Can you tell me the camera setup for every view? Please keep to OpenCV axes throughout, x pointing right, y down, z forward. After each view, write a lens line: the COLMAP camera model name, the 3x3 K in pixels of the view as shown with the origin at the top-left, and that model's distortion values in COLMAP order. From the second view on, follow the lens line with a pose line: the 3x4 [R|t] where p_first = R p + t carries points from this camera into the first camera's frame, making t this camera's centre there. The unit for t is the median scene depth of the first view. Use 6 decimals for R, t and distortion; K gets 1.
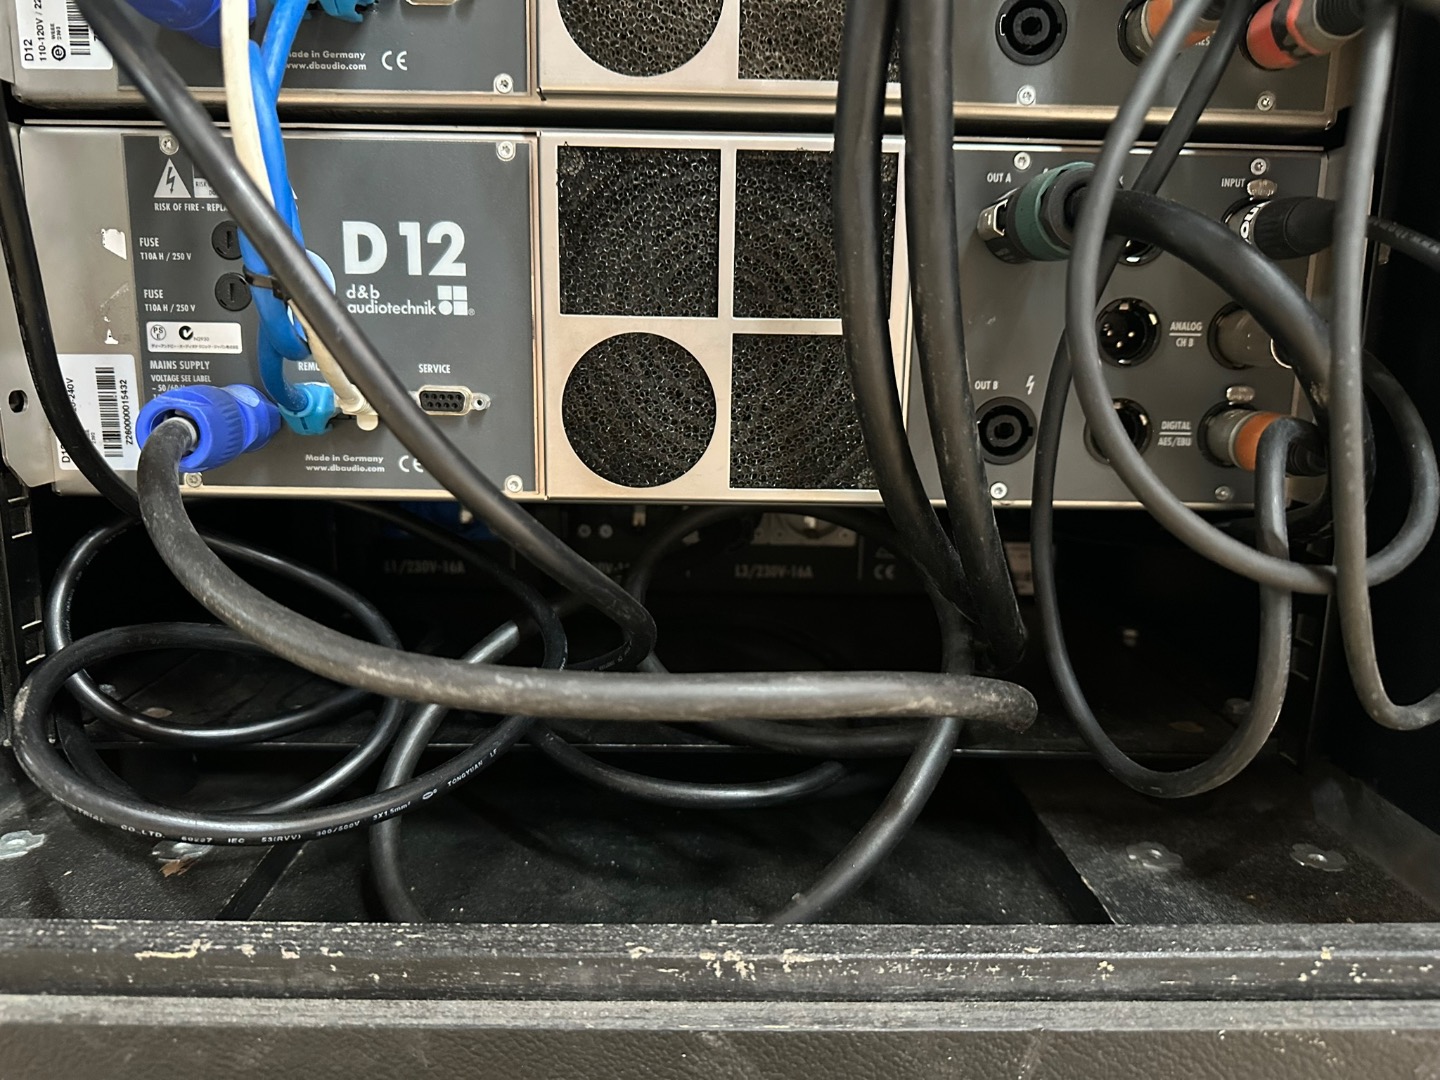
lens RADIAL K [[1024.4, 0, 711.3], [0, 1024.4, 566.7], [0, 0, 1]] dist [-0.001542, -0.003759]
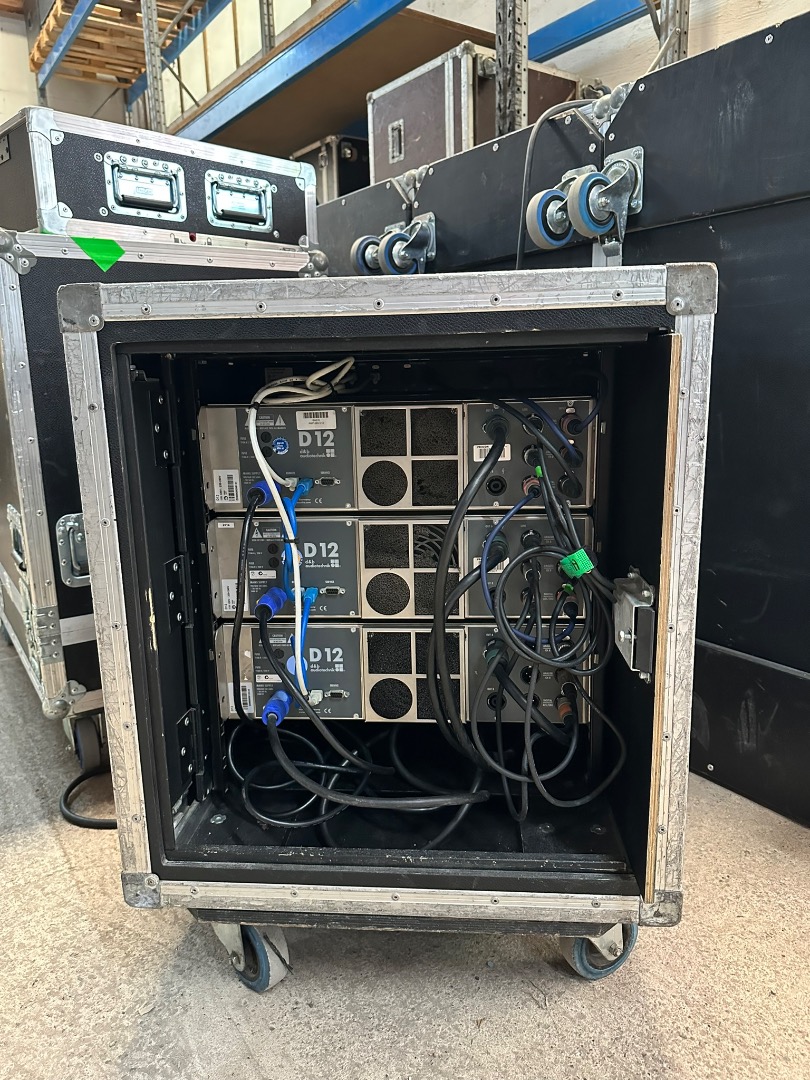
lens RADIAL K [[742.7, 0, 405.0], [0, 742.7, 540.0], [0, 0, 1]] dist [0.120853, -0.202566]
pose [[0.995437, -0.015632, -0.094133, 0.237537], [0.014615, 0.999827, -0.011480, -0.686584], [0.094296, 0.010051, 0.995493, -1.625398]]
